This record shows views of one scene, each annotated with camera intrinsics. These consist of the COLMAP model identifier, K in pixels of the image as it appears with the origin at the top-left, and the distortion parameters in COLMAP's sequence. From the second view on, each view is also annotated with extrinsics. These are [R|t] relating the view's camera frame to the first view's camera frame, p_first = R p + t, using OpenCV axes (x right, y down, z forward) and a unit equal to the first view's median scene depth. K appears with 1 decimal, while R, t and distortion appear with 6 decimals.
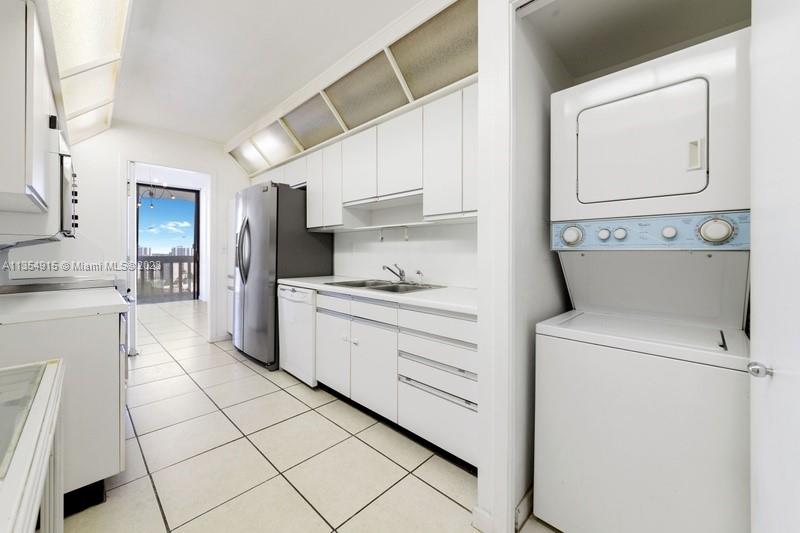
lens RADIAL K [[308.3, 0, 397.9], [0, 308.3, 254.5], [0, 0, 1]] dist [-0.009225, -0.000424]
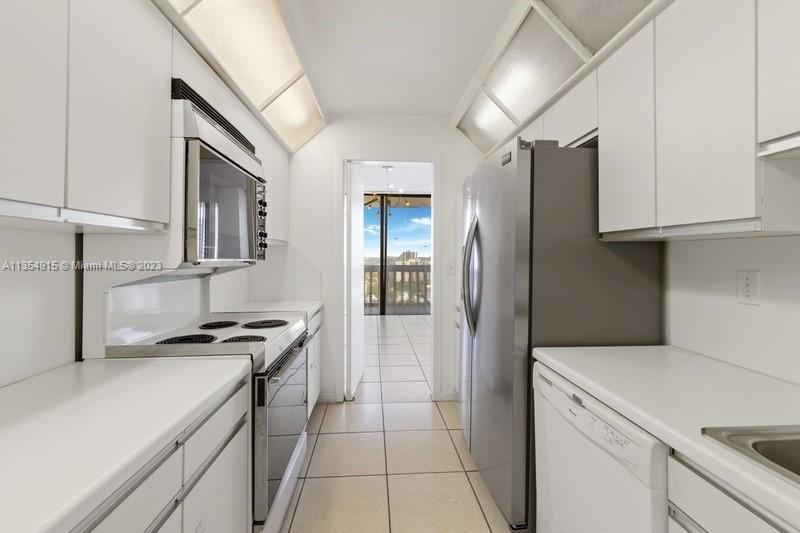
lens RADIAL K [[324.3, 0, 402.9], [0, 324.3, 255.6], [0, 0, 1]] dist [0.002251, -0.000473]
pose [[0.745752, -0.000520, -0.666224, -0.208936], [-0.003133, 0.999986, -0.004287, -0.054063], [0.666216, 0.005285, 0.745740, 0.500269]]
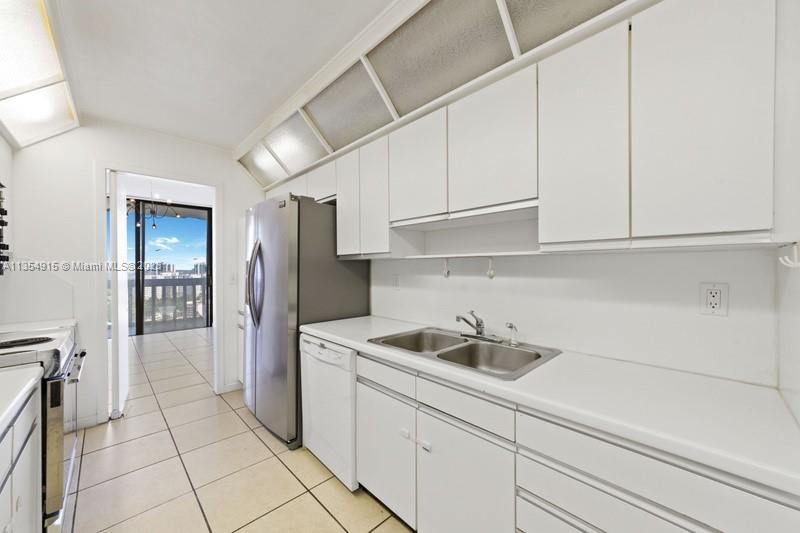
lens RADIAL K [[299.9, 0, 404.3], [0, 299.9, 268.9], [0, 0, 1]] dist [-0.009847, 0.004285]
pose [[0.999643, -0.005287, -0.026186, -0.118527], [0.005295, 0.999986, 0.000261, -0.054163], [0.026184, -0.000400, 0.999657, 0.284355]]
